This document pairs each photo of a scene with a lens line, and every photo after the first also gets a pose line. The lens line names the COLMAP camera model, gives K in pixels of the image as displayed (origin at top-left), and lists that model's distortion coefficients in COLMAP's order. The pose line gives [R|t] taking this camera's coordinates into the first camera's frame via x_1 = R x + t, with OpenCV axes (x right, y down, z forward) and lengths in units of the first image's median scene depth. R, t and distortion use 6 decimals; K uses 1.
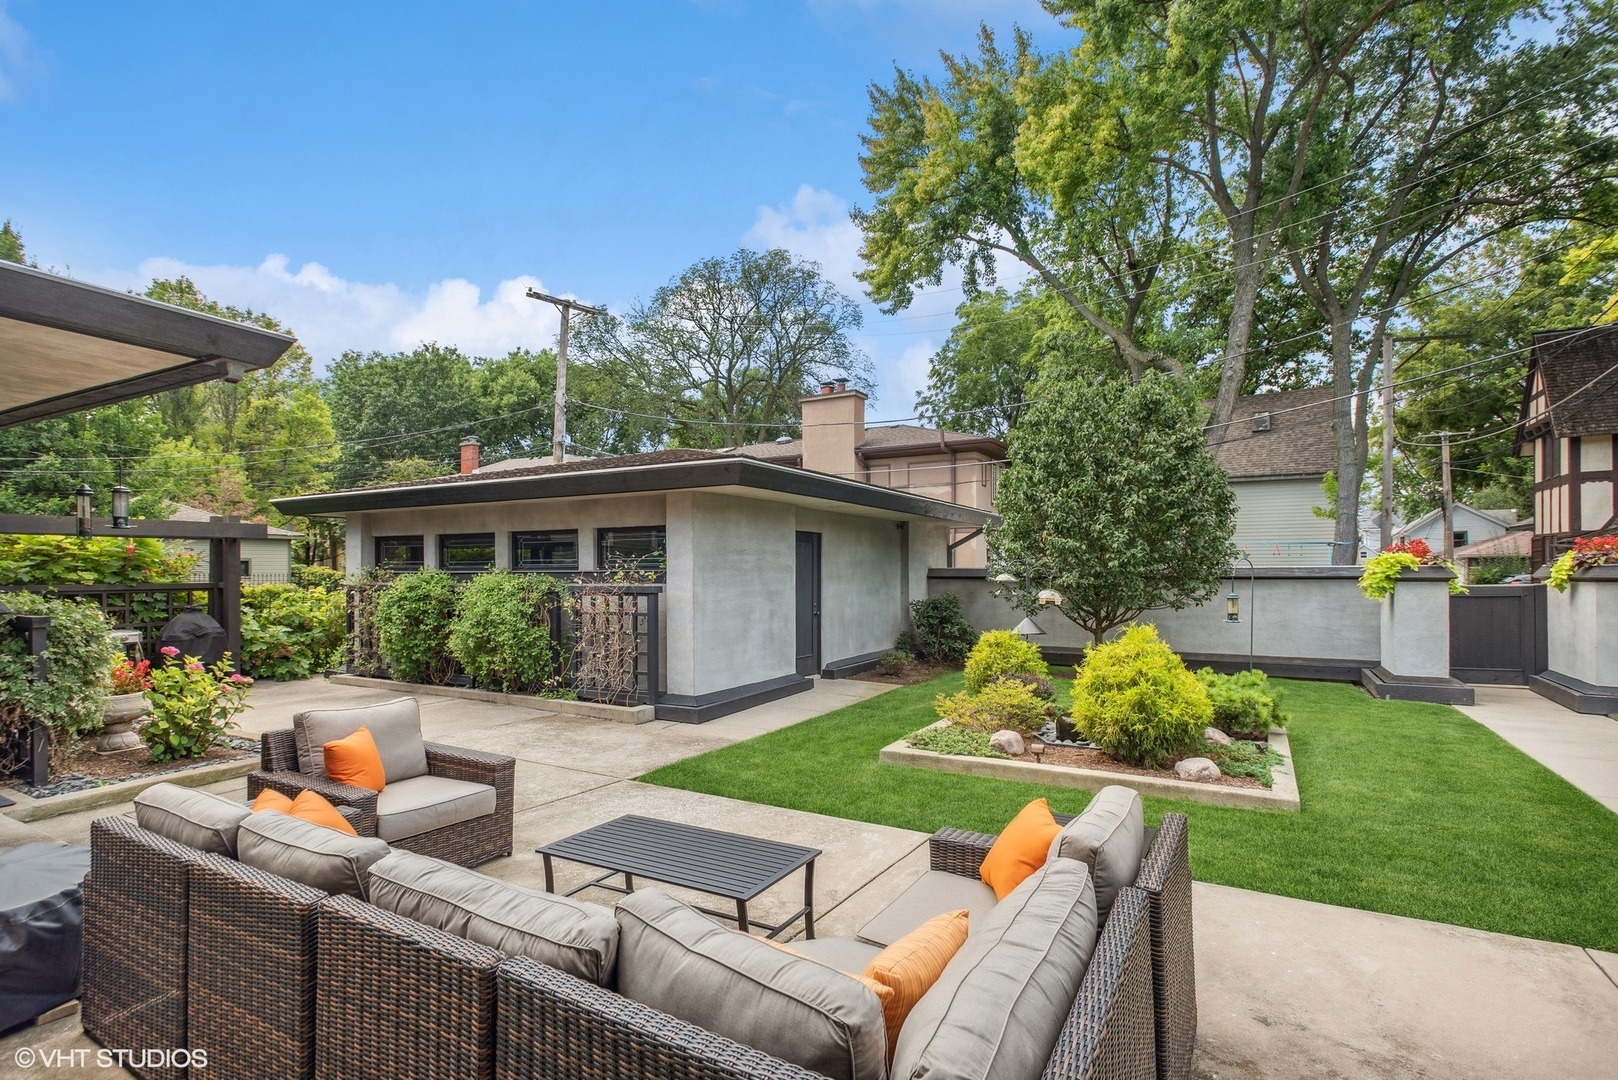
lens RADIAL K [[793.0, 0, 810.4], [0, 793.0, 572.9], [0, 0, 1]] dist [0.015401, -0.000136]
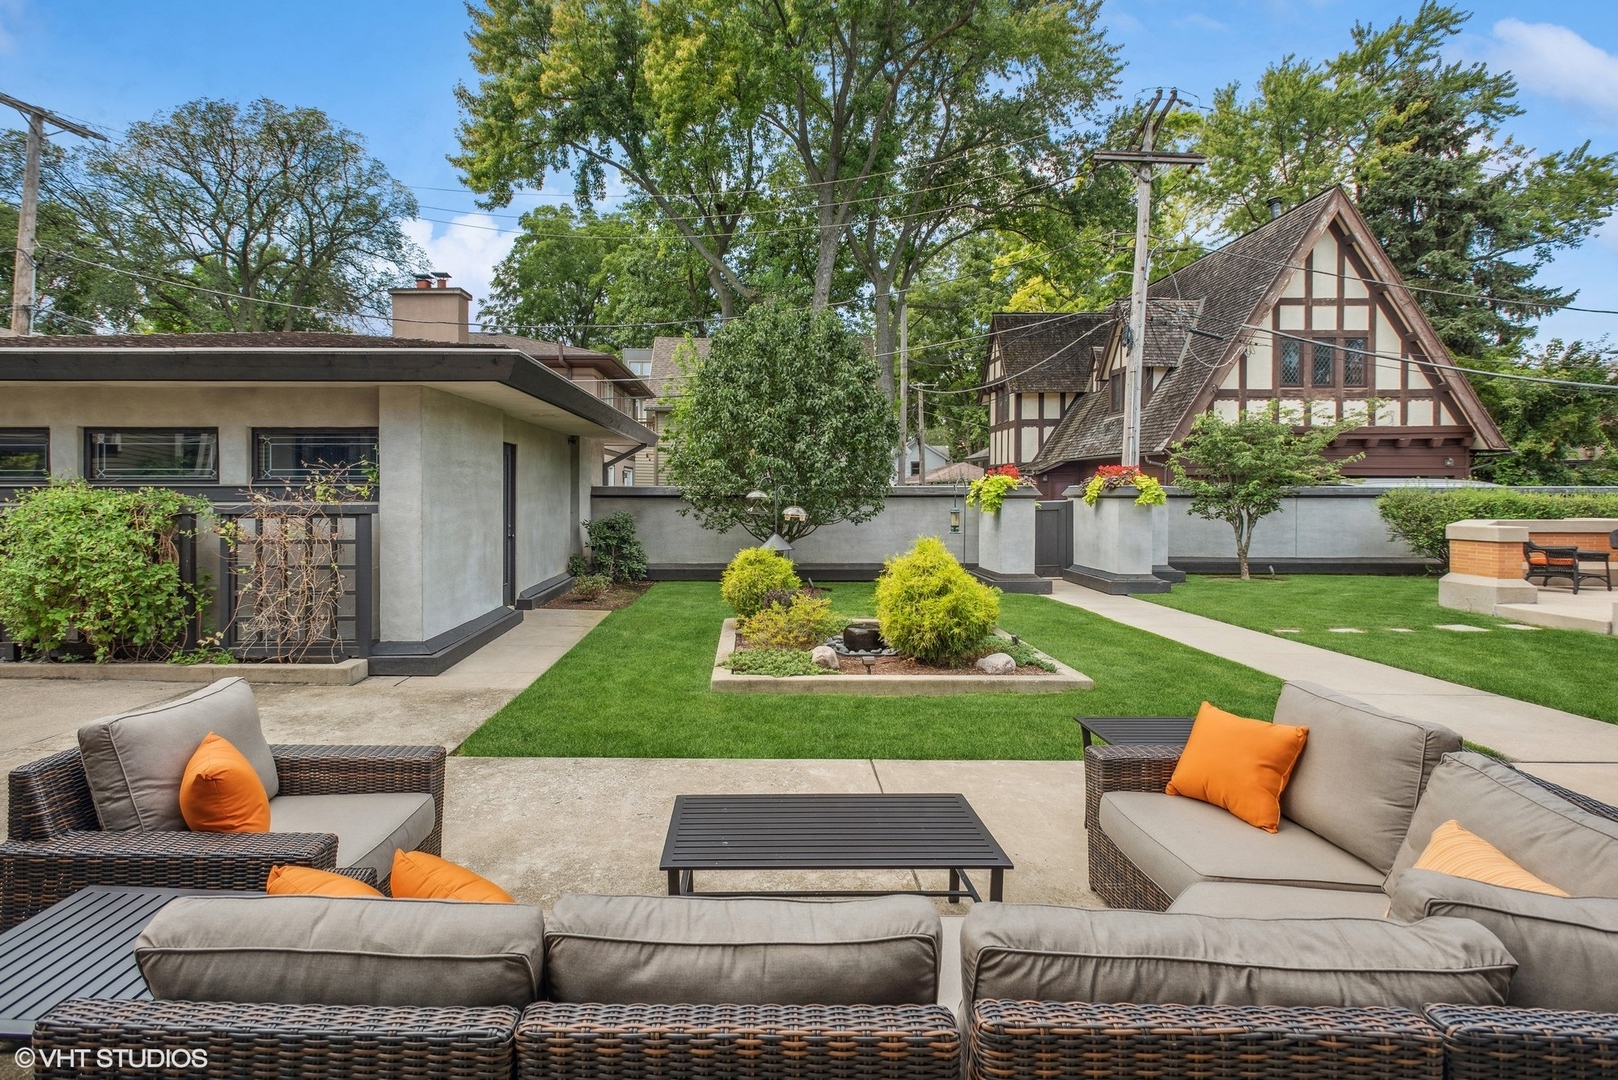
lens RADIAL K [[789.7, 0, 770.9], [0, 789.7, 497.8], [0, 0, 1]] dist [0.027422, -0.012129]
pose [[0.870928, -0.000890, 0.491409, -0.091837], [-0.001688, 0.999987, 0.004803, 0.002118], [-0.491407, -0.005013, 0.870916, 0.050282]]
